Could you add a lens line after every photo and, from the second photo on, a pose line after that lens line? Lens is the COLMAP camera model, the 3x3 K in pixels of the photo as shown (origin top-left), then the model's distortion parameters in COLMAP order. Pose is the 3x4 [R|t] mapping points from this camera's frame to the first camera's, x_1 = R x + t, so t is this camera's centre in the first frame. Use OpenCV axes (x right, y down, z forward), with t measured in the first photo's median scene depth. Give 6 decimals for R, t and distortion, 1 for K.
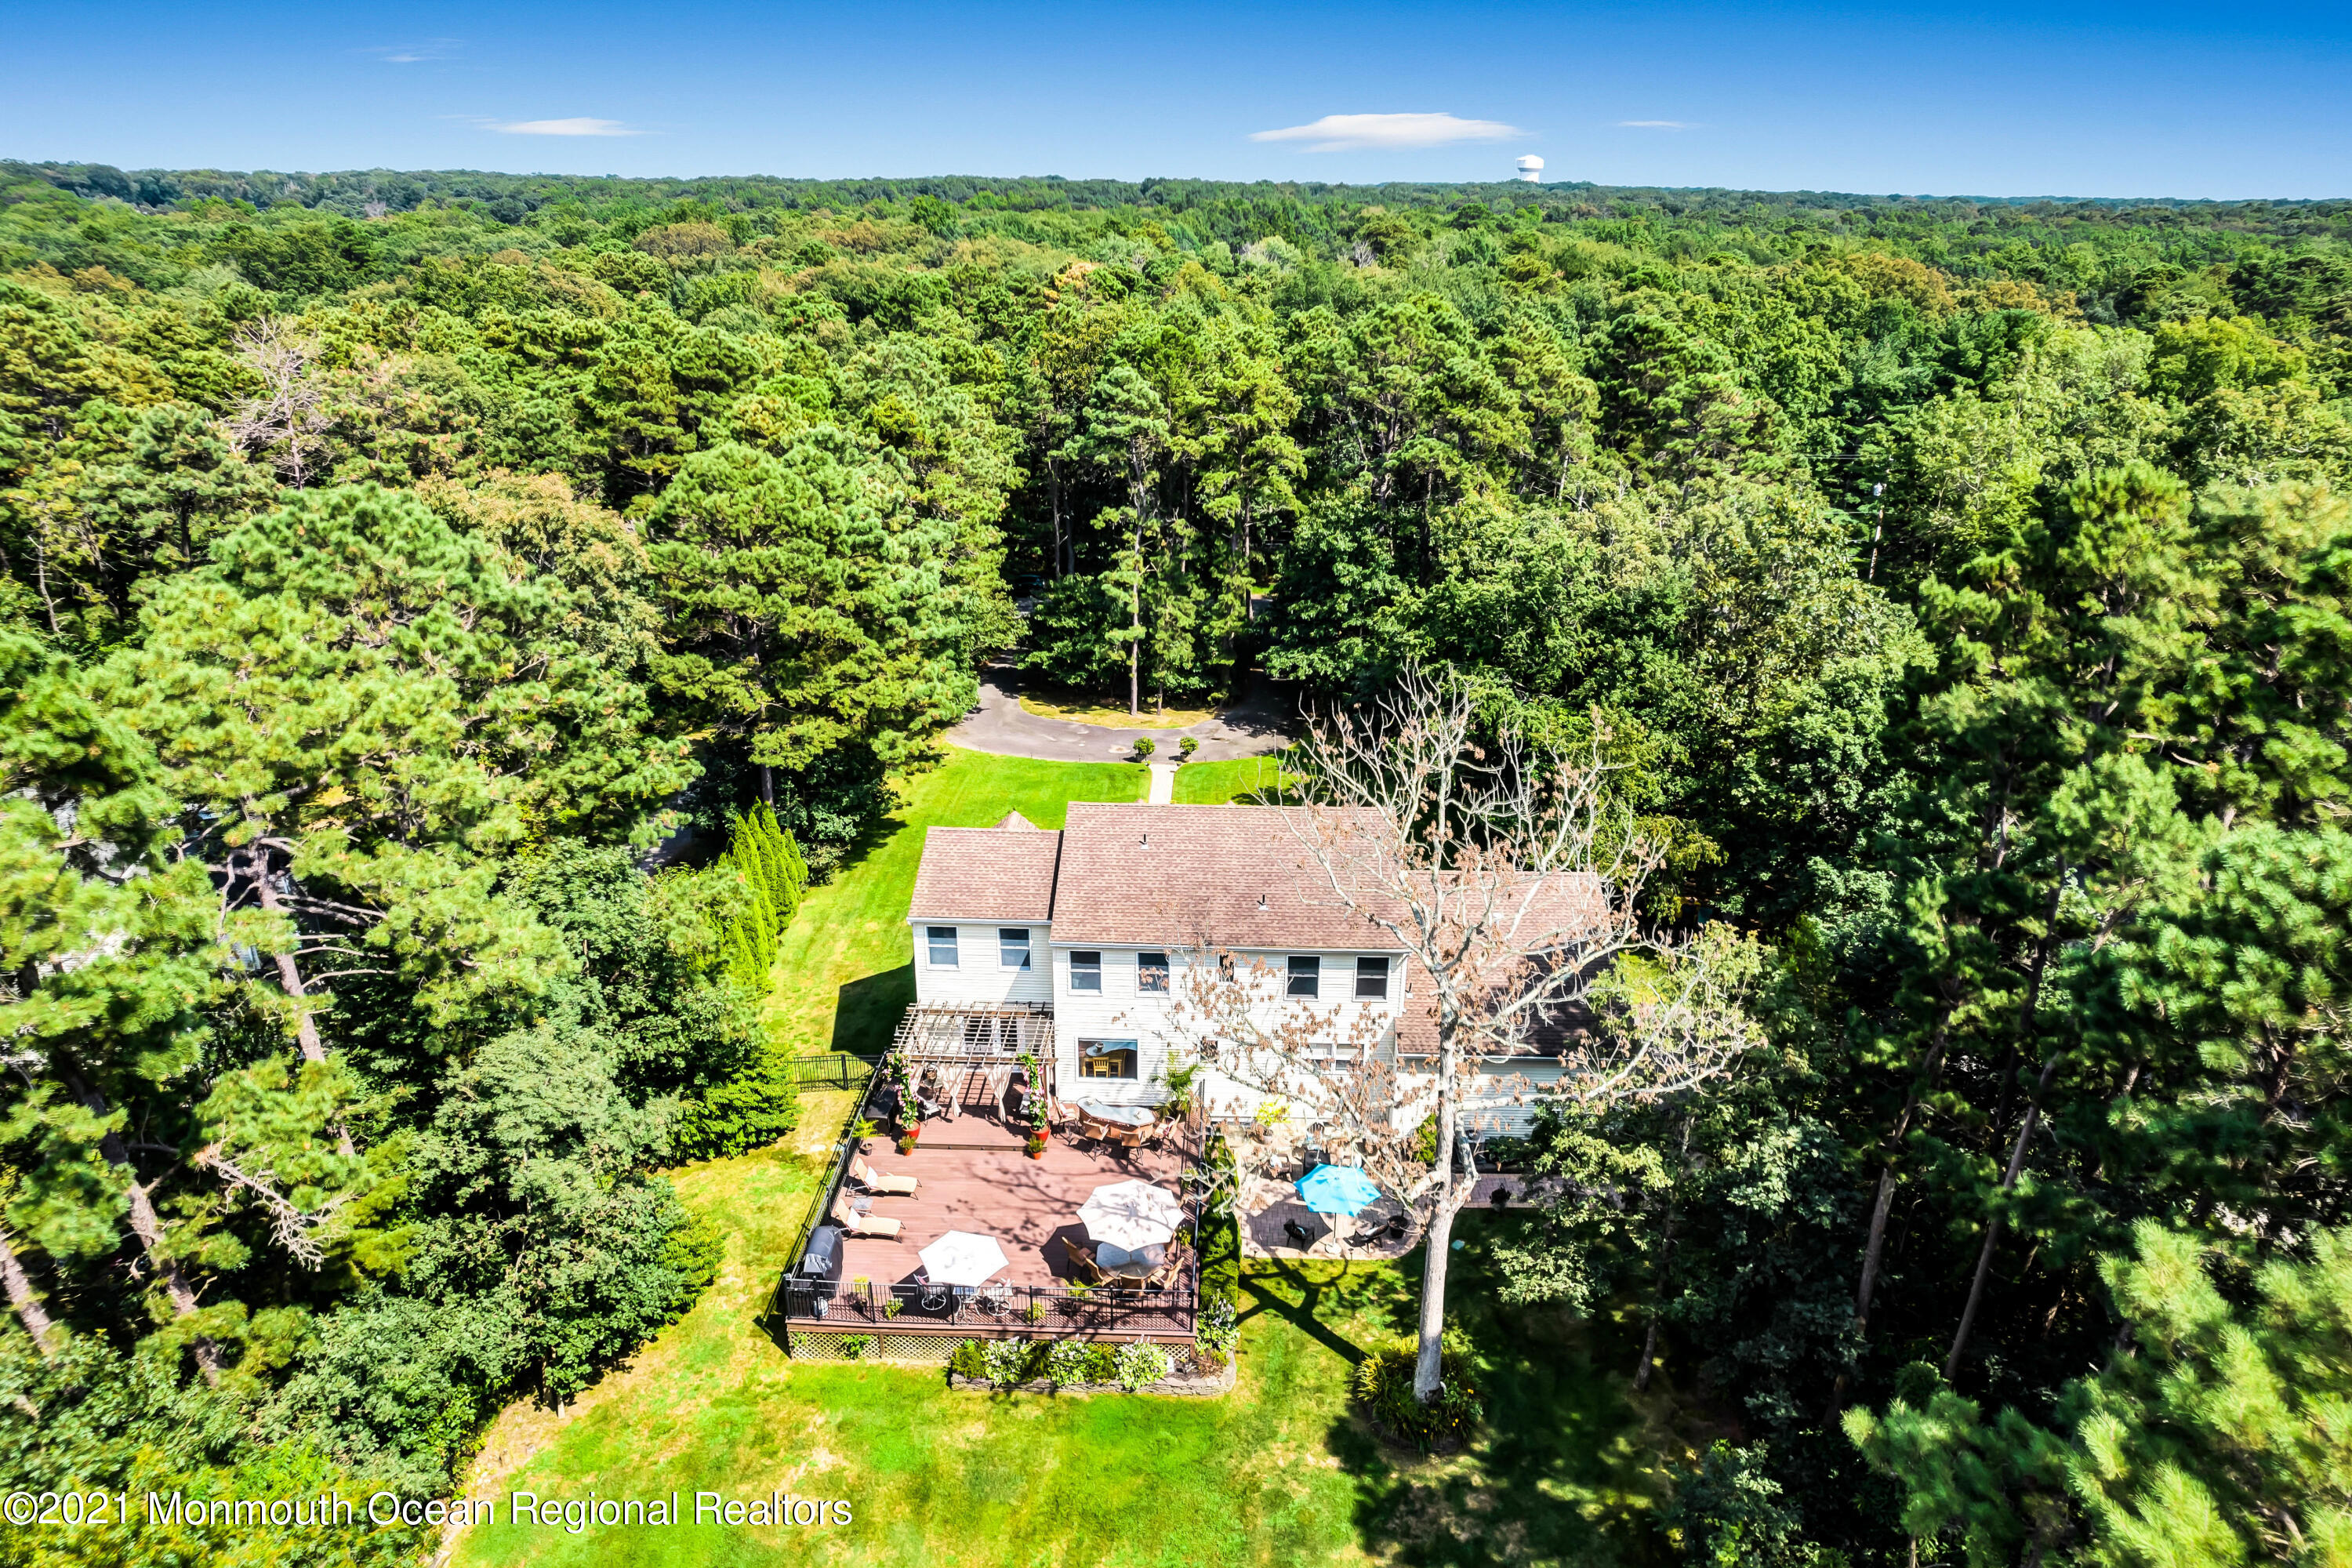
lens RADIAL K [[1505.0, 0, 1171.9], [0, 1505.0, 783.0], [0, 0, 1]] dist [-0.077549, 0.065459]
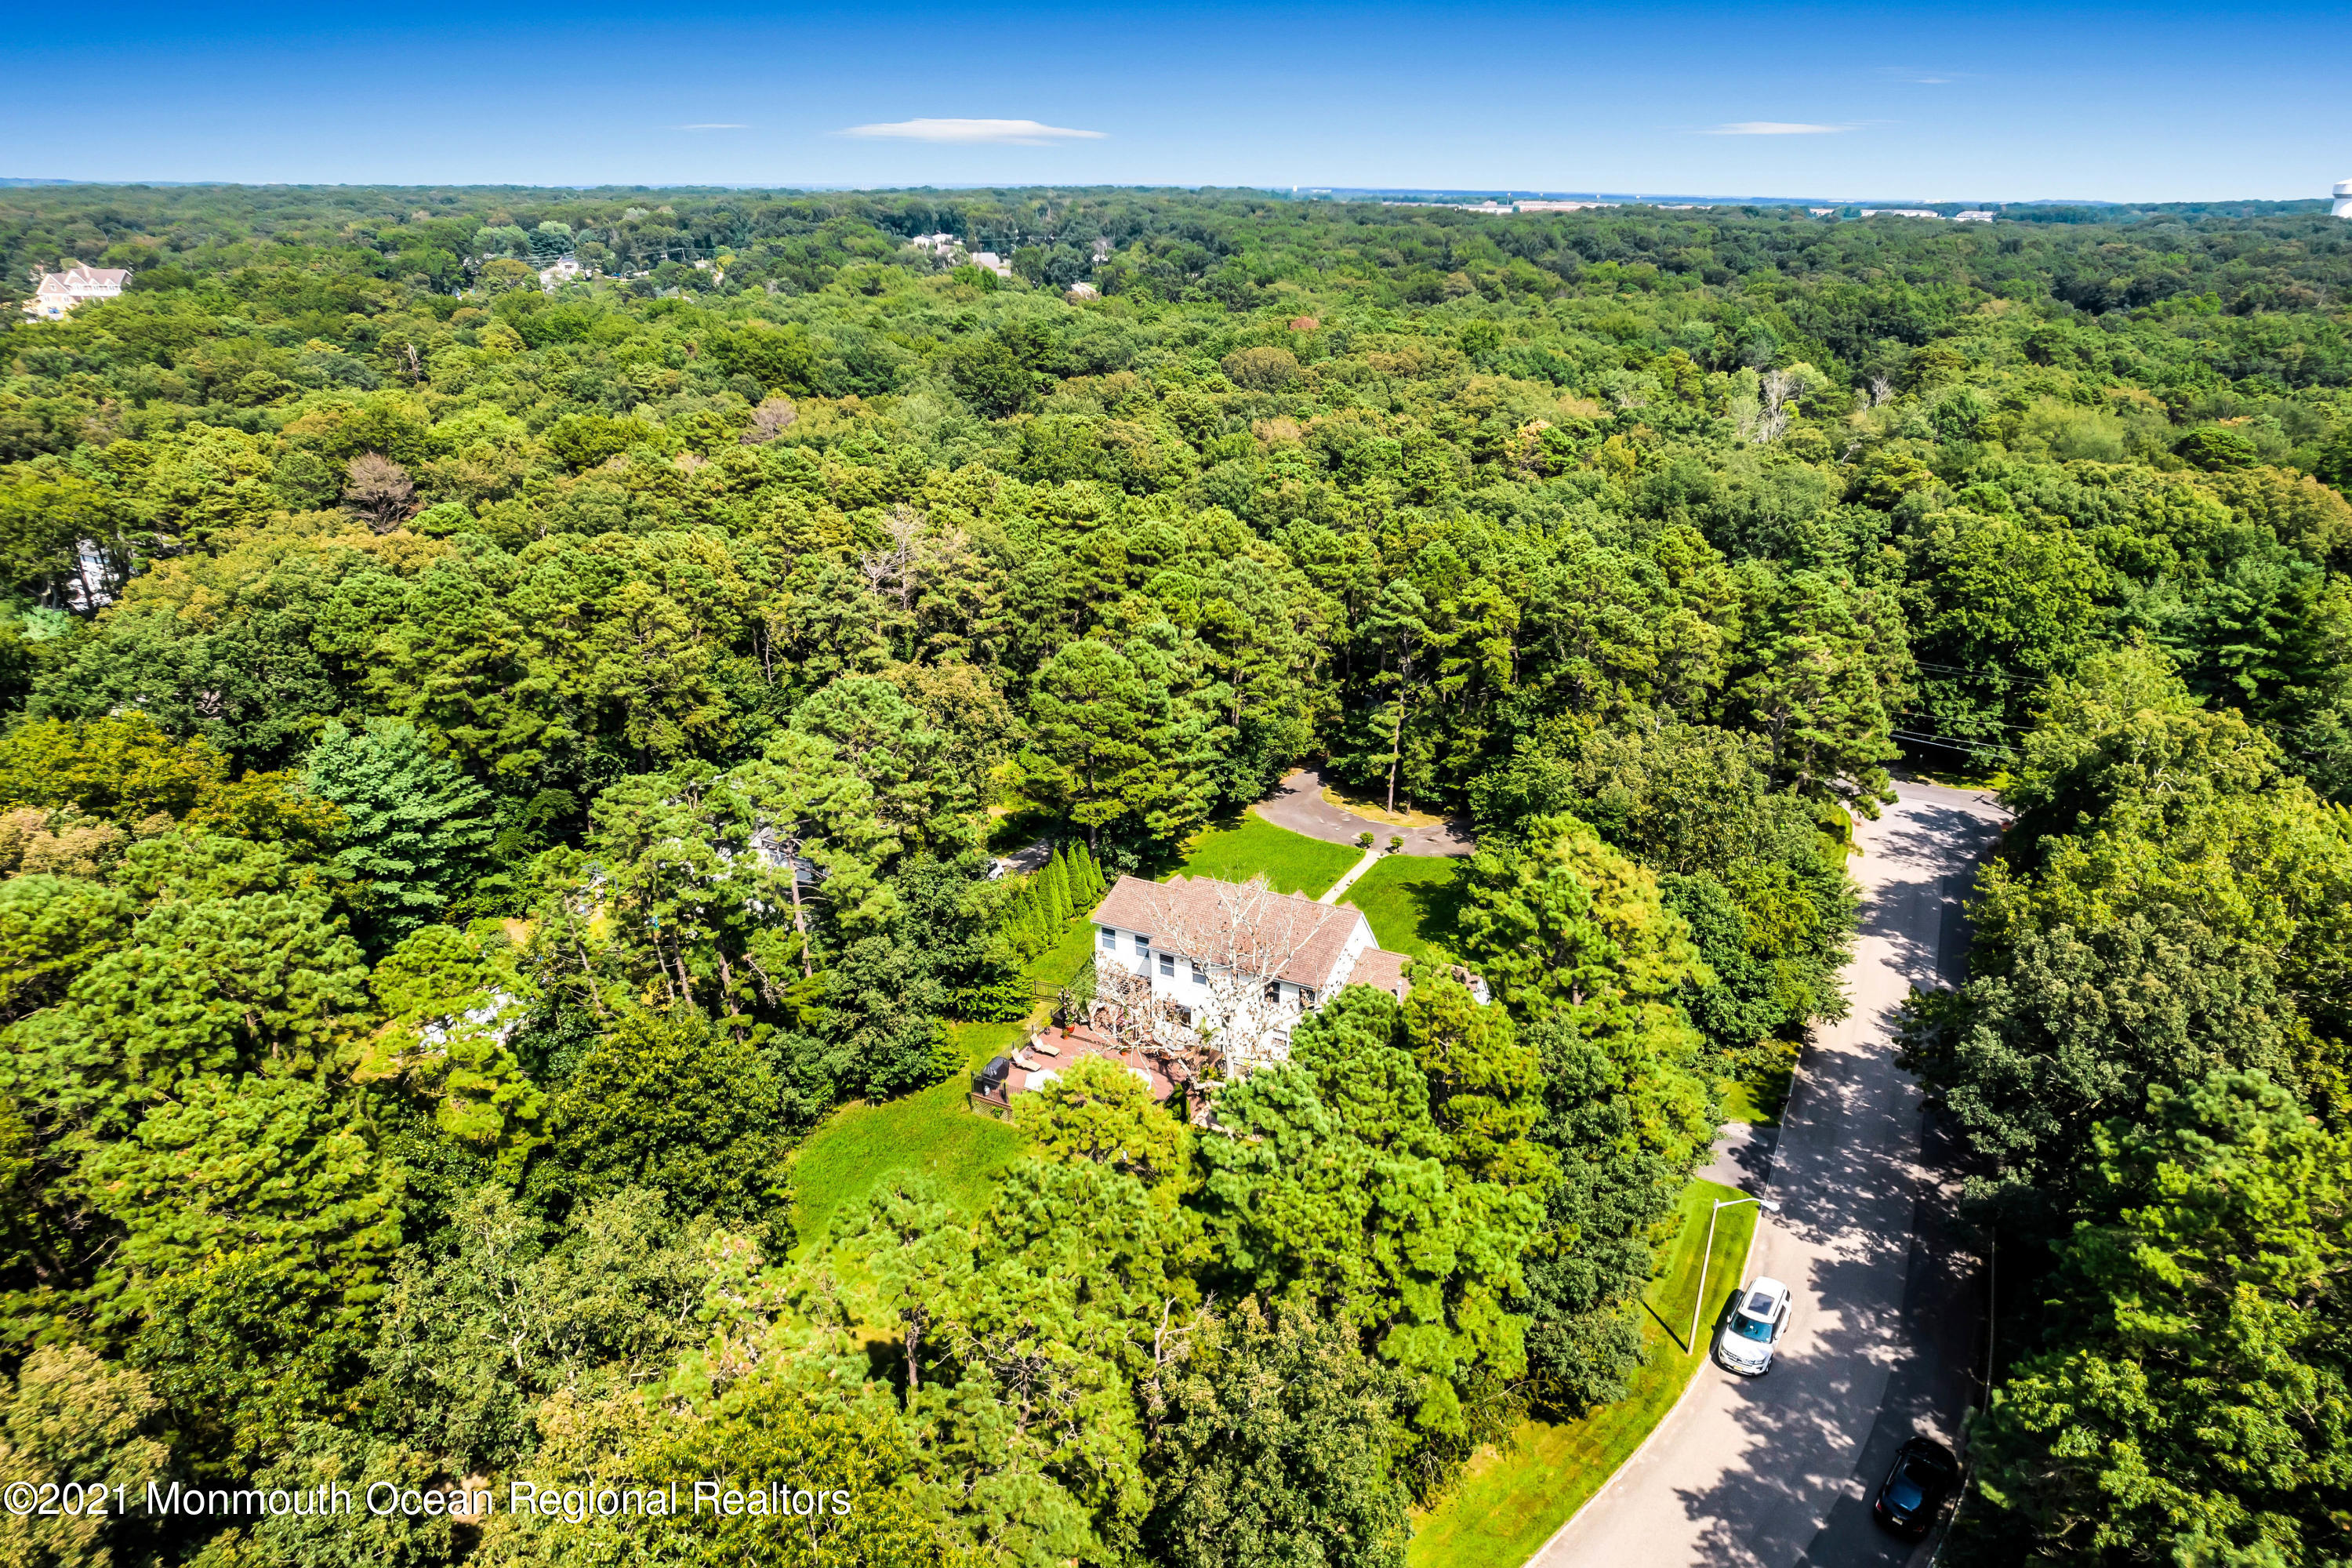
lens RADIAL K [[1505.0, 0, 1187.0], [0, 1505.0, 803.0], [0, 0, 1]] dist [-0.077549, 0.065459]
pose [[0.907917, 0.157638, -0.388377, 0.659823], [-0.153664, 0.987252, 0.041492, -0.157900], [0.389966, 0.022008, 0.920566, -0.730518]]
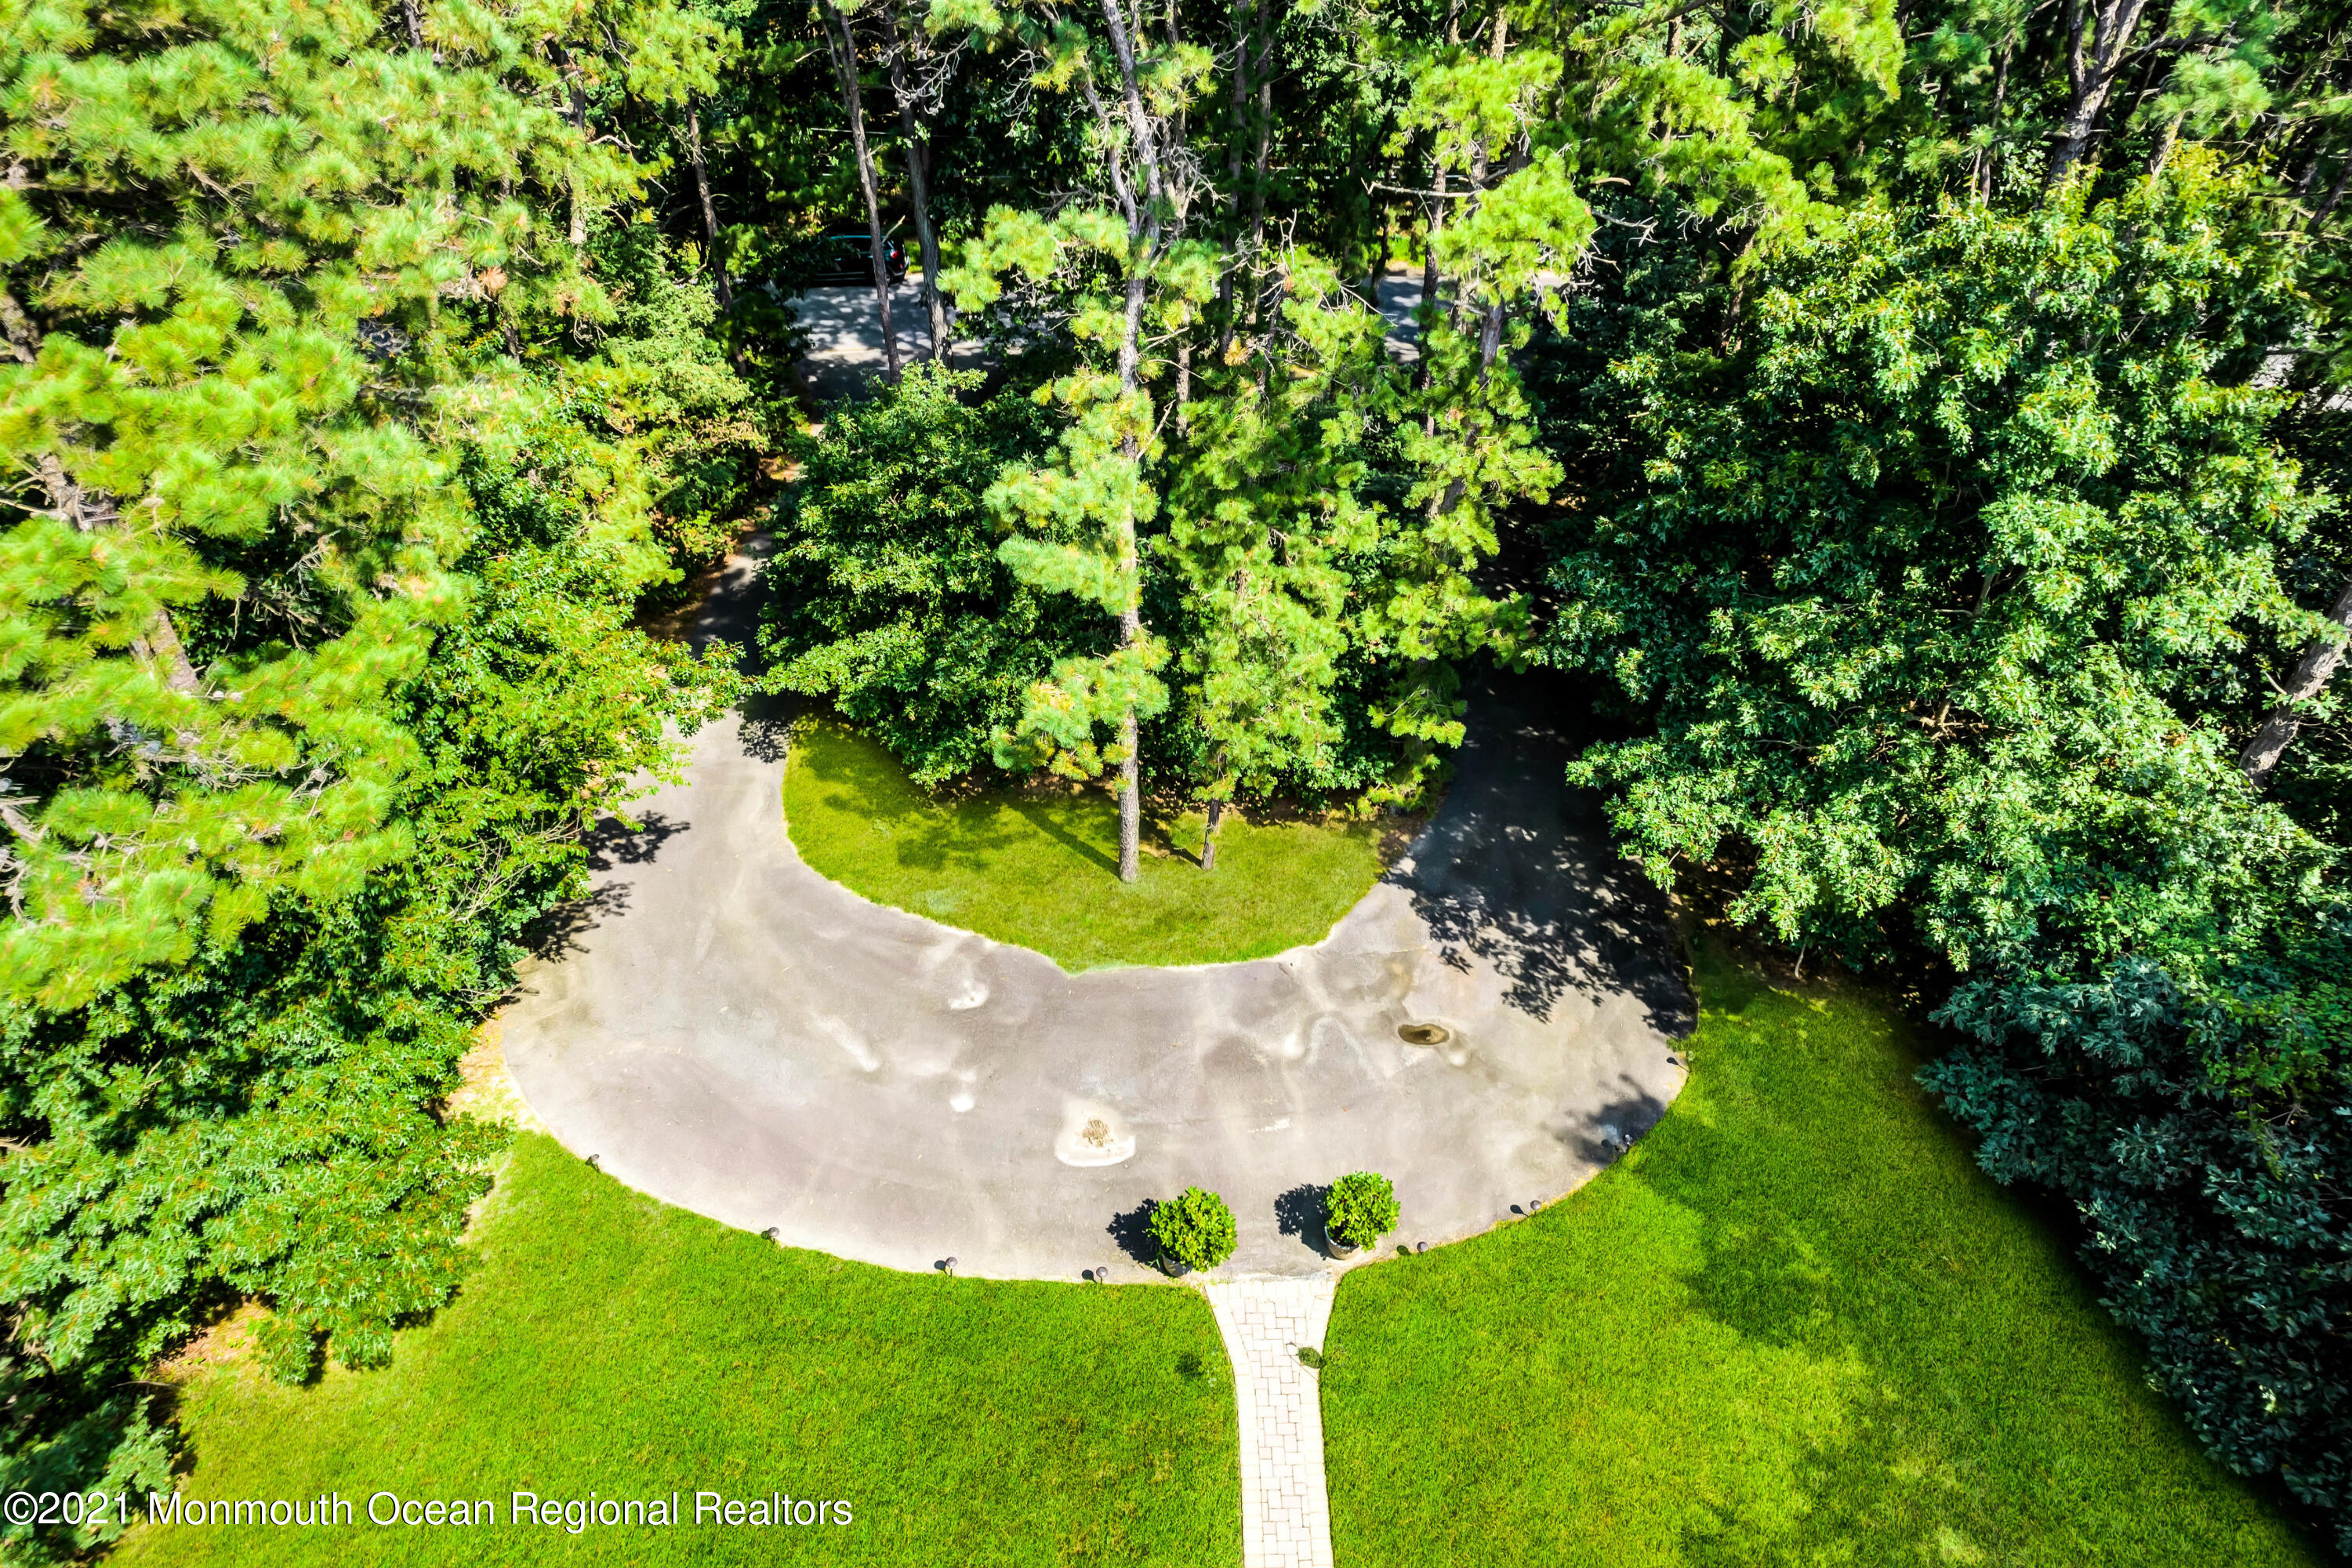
lens RADIAL K [[1505.0, 0, 1176.3], [0, 1505.0, 782.1], [0, 0, 1]] dist [-0.077549, 0.065459]
pose [[0.999661, -0.022193, 0.013587, -0.035917], [0.016844, 0.949860, 0.312221, -0.303098], [-0.019835, -0.311887, 0.949912, 1.319223]]
